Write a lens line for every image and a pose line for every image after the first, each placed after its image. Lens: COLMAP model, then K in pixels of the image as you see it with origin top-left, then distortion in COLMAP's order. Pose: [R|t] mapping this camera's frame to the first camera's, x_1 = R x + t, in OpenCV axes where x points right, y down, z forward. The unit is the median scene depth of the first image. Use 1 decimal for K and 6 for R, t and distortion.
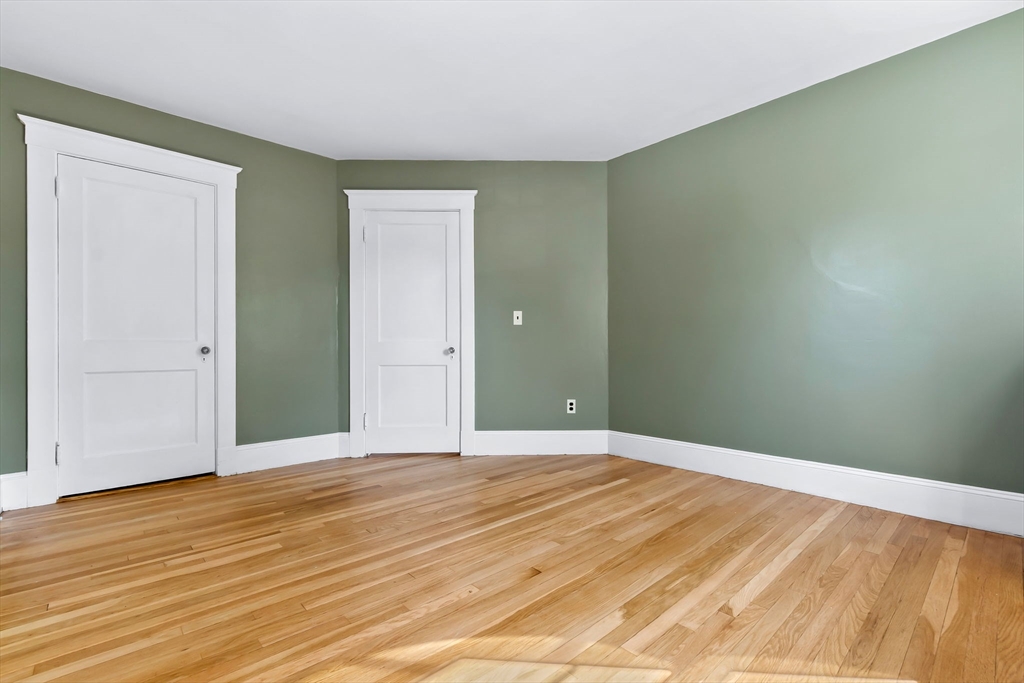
lens RADIAL K [[448.9, 0, 515.5], [0, 448.9, 344.6], [0, 0, 1]] dist [-0.002467, -0.000233]
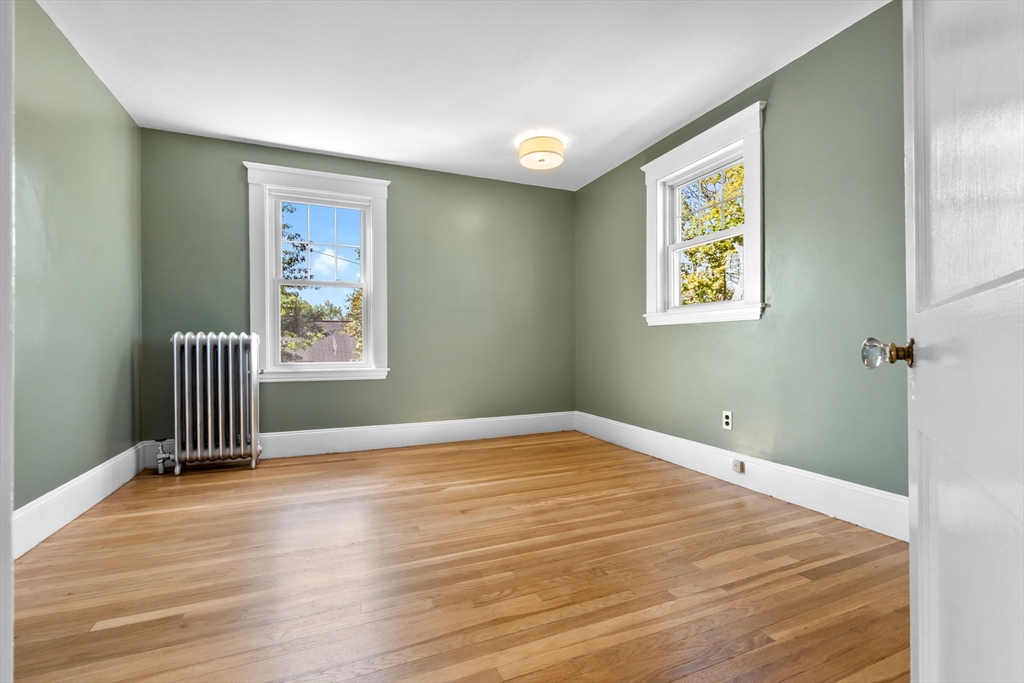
lens RADIAL K [[448.9, 0, 515.5], [0, 448.9, 344.6], [0, 0, 1]] dist [-0.002467, -0.000233]
pose [[-0.942282, 0.006872, 0.334750, -0.506536], [0.004328, 0.999956, -0.008346, 0.018355], [-0.334793, -0.006415, -0.942270, 2.035313]]
